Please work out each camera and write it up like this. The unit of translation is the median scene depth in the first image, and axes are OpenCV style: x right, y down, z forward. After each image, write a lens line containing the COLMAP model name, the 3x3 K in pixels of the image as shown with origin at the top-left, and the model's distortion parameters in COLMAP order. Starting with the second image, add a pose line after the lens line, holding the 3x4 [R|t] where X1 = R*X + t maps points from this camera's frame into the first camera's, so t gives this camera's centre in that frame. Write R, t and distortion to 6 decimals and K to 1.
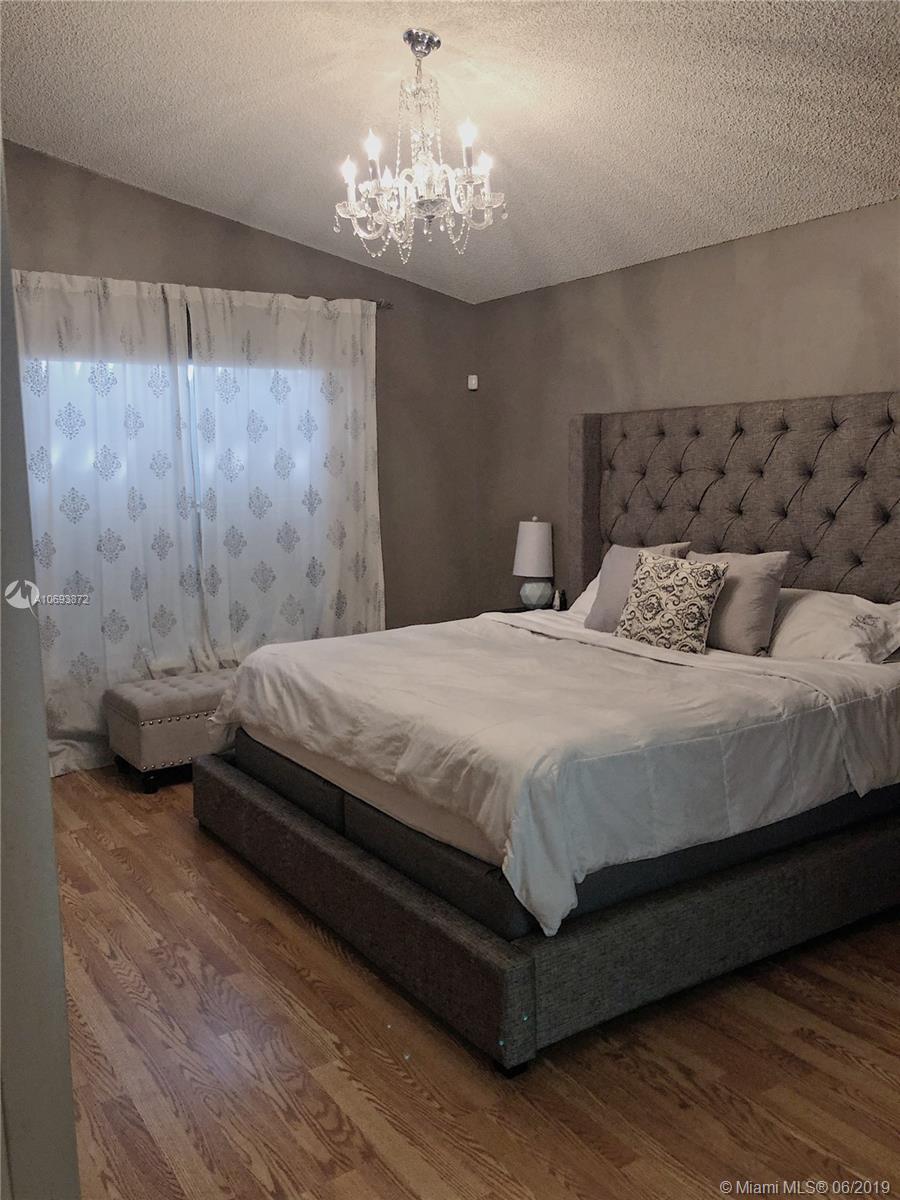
lens RADIAL K [[1004.4, 0, 450.0], [0, 1004.4, 600.0], [0, 0, 1]] dist [0.002601, 0.000622]
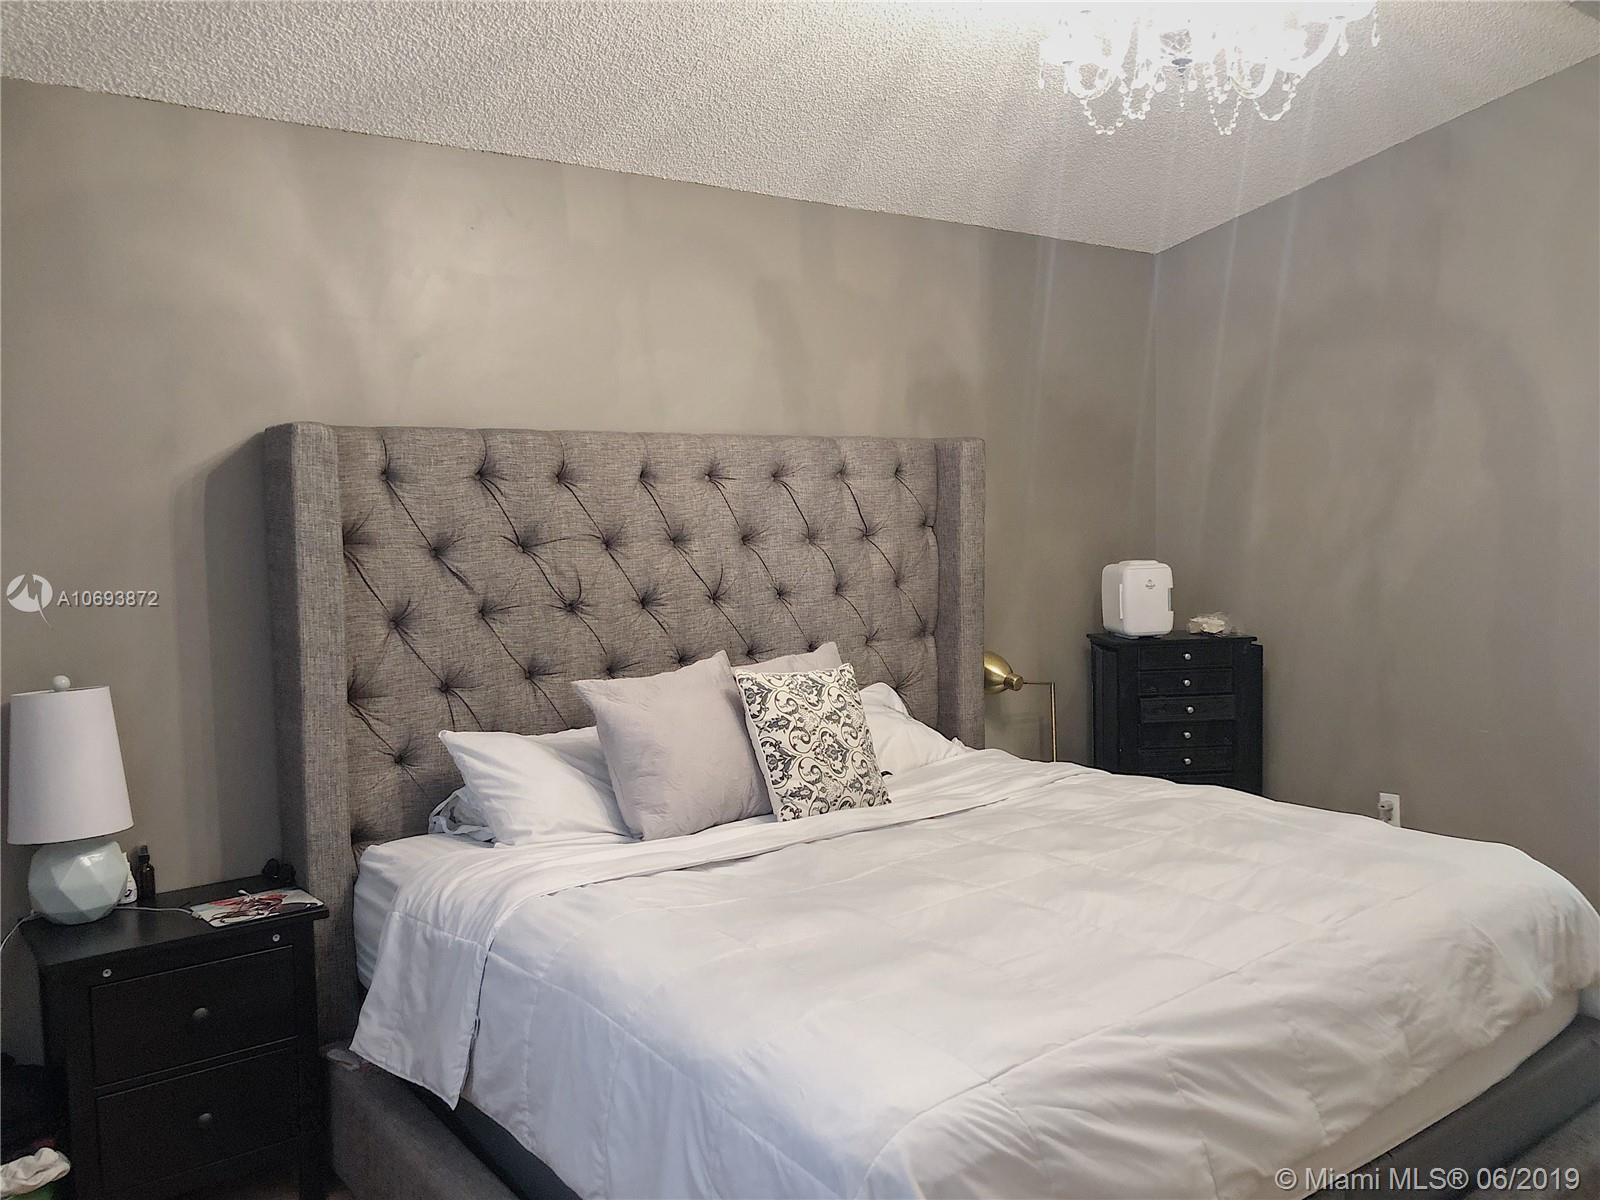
lens RADIAL K [[1281.8, 0, 800.0], [0, 1281.8, 600.0], [0, 0, 1]] dist [0.016109, 0.003158]
pose [[-0.055685, -0.055391, 0.996911, -0.578604], [0.155345, 0.985820, 0.063452, -0.137521], [-0.986290, 0.158398, -0.046291, 1.030245]]
